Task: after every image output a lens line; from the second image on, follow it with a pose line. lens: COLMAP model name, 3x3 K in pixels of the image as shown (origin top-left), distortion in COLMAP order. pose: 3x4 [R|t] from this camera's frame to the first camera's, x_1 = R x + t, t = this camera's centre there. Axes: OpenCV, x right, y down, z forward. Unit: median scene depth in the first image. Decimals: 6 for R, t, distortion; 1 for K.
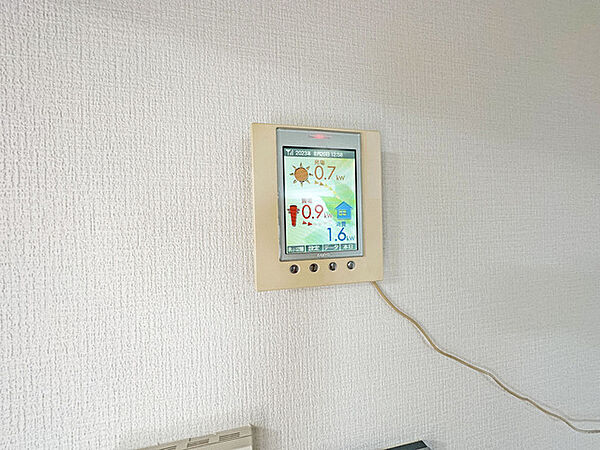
lens RADIAL K [[239.7, 0, 300.0], [0, 239.7, 225.0], [0, 0, 1]] dist [0.002332, -0.000091]
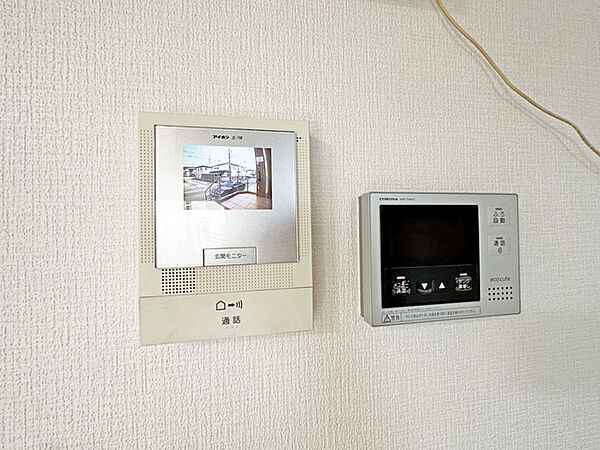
lens RADIAL K [[263.6, 0, 356.5], [0, 263.6, 225.1], [0, 0, 1]] dist [0.000174, 0.000034]
pose [[0.999501, 0.005578, -0.031086, 0.028364], [-0.006062, 0.999862, -0.015486, 0.978822], [0.030995, 0.015667, 0.999397, -0.002928]]
